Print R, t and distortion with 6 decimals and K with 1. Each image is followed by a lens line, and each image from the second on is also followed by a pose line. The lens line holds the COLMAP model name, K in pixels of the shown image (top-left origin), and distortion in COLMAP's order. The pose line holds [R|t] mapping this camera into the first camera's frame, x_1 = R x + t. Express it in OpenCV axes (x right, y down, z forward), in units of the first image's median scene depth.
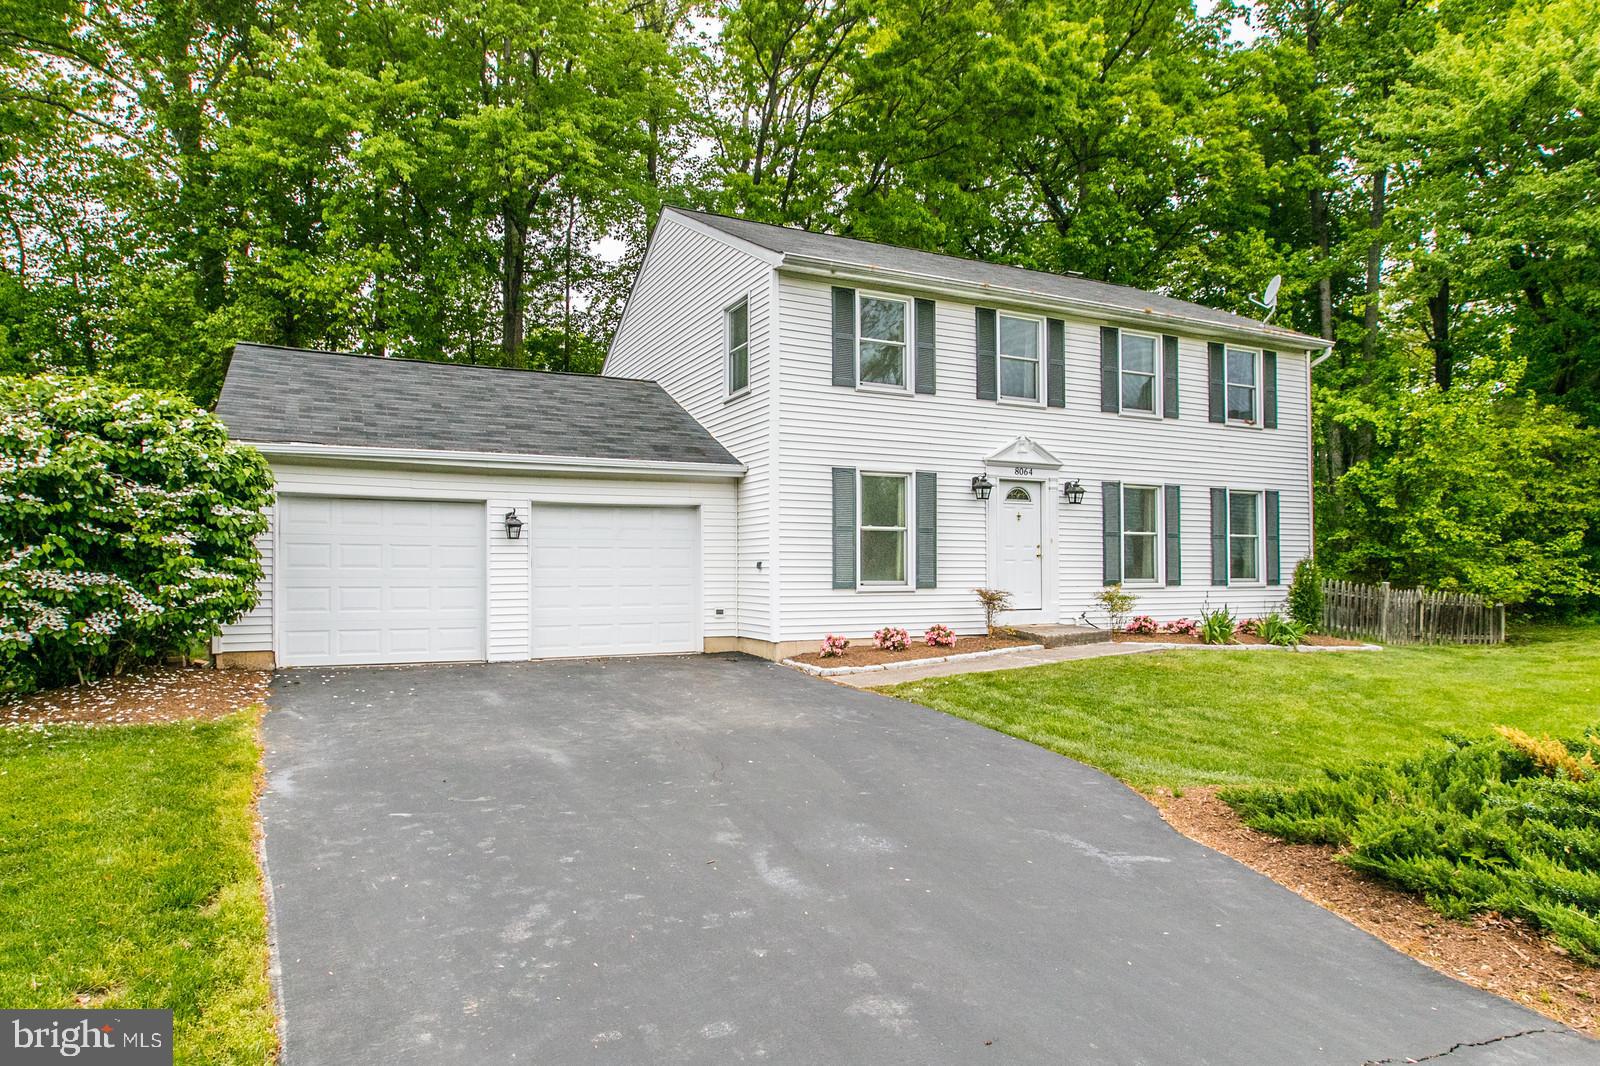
lens RADIAL K [[929.9, 0, 740.7], [0, 929.9, 532.1], [0, 0, 1]] dist [-0.000592, 0.000780]
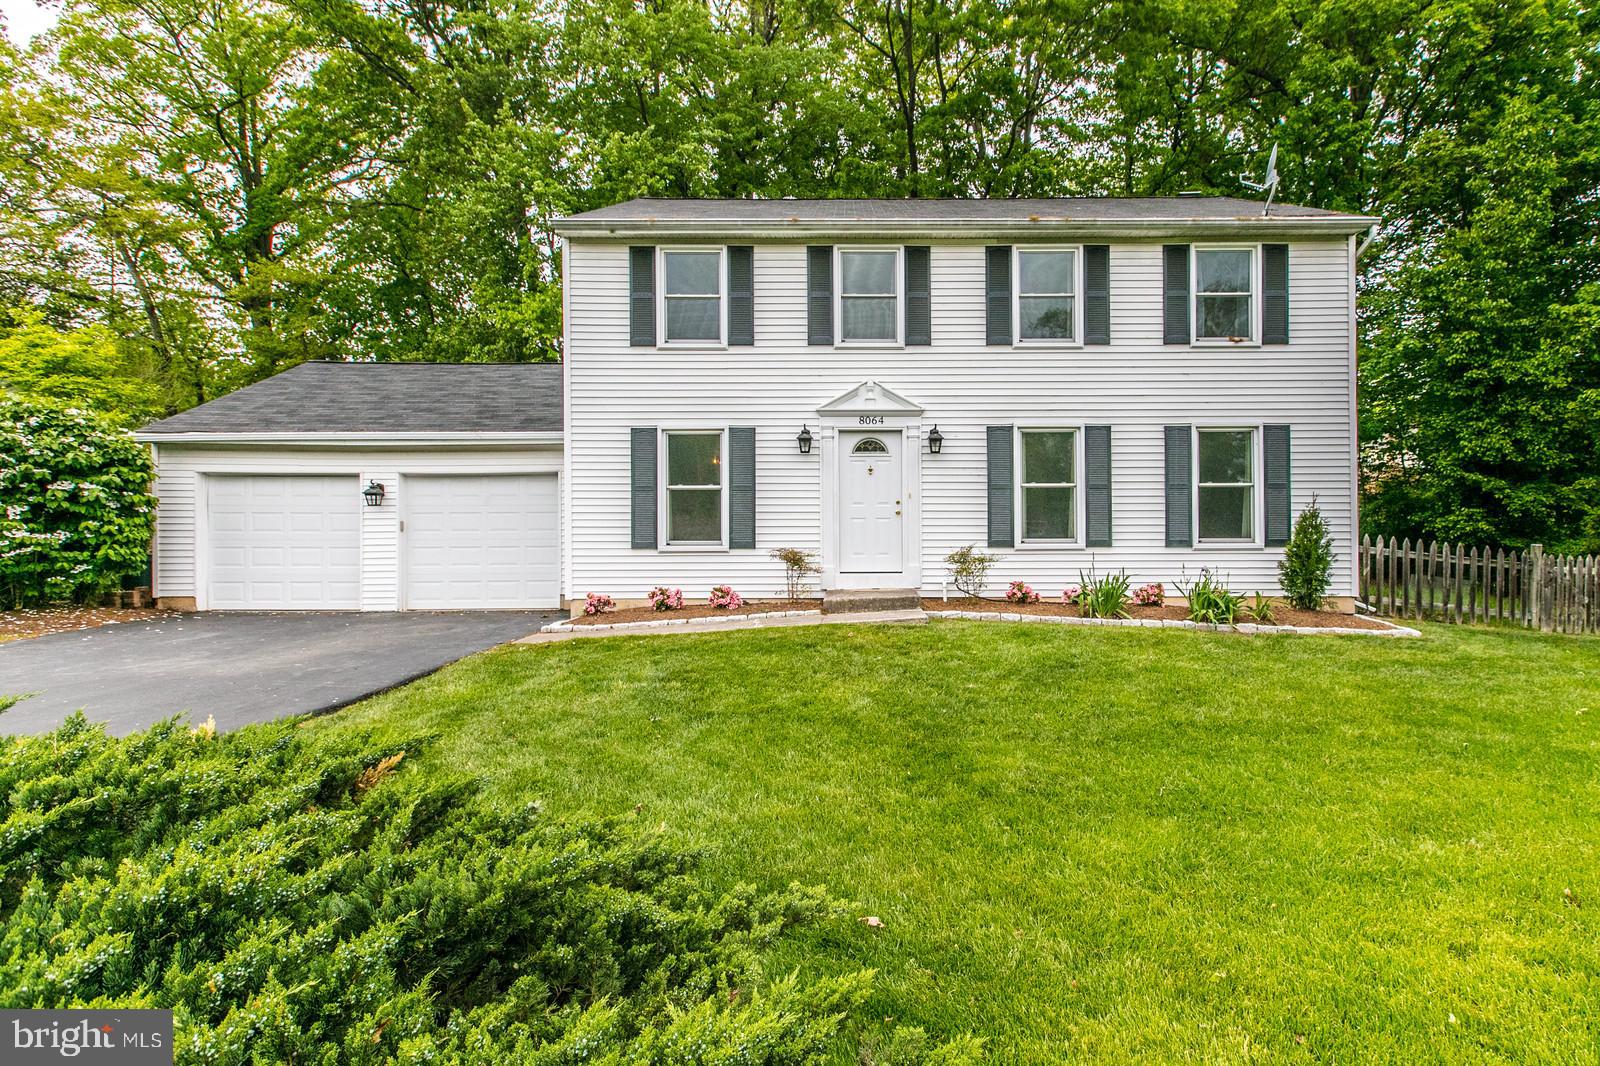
lens RADIAL K [[797.3, 0, 801.8], [0, 797.3, 517.6], [0, 0, 1]] dist [0.019294, 0.000243]
pose [[0.914450, -0.012986, -0.404490, 0.557940], [0.023734, 0.999486, 0.021569, 0.011407], [0.404002, -0.029324, 0.914288, 0.256421]]
